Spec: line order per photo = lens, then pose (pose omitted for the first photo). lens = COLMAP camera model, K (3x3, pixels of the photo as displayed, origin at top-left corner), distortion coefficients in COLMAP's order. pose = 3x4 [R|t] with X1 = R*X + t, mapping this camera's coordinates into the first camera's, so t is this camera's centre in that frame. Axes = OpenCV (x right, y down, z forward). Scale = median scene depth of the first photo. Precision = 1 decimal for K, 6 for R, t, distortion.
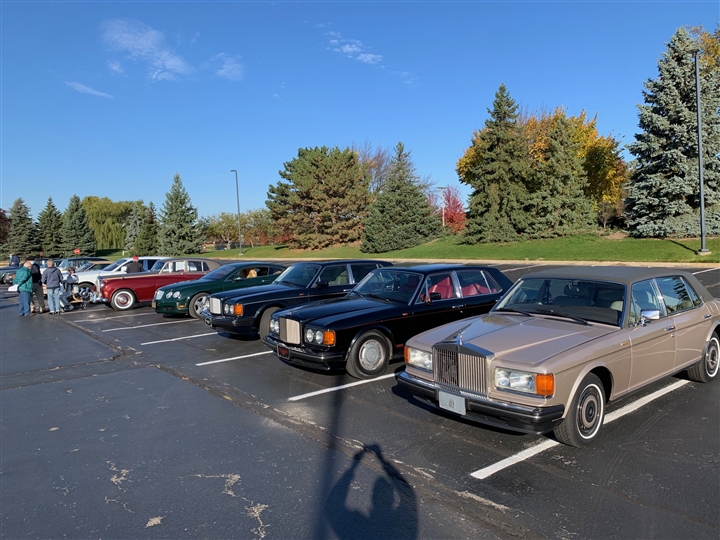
lens RADIAL K [[542.5, 0, 363.6], [0, 542.5, 270.2], [0, 0, 1]] dist [0.003170, -0.009961]
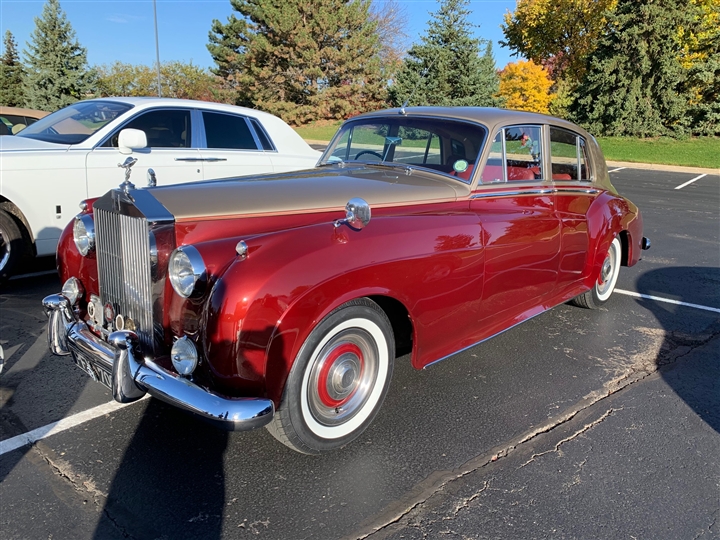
lens RADIAL K [[554.3, 0, 359.4], [0, 554.3, 265.7], [0, 0, 1]] dist [0.004156, -0.000493]
pose [[0.976083, 0.025723, 0.215870, -0.201830], [-0.066708, 0.980511, 0.184793, 0.000107], [-0.206910, -0.194774, 0.958776, 0.374802]]
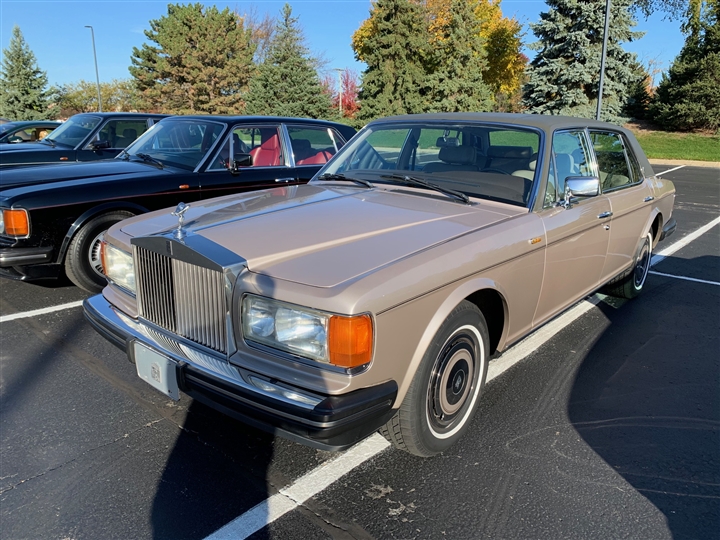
lens RADIAL K [[546.0, 0, 360.0], [0, 546.0, 270.0], [0, 0, 1]] dist [0.006015, -0.009710]
pose [[0.983318, 0.003620, 0.181859, 0.029361], [-0.039182, 0.980546, 0.192339, 0.009016], [-0.177625, -0.196256, 0.964330, 0.068164]]
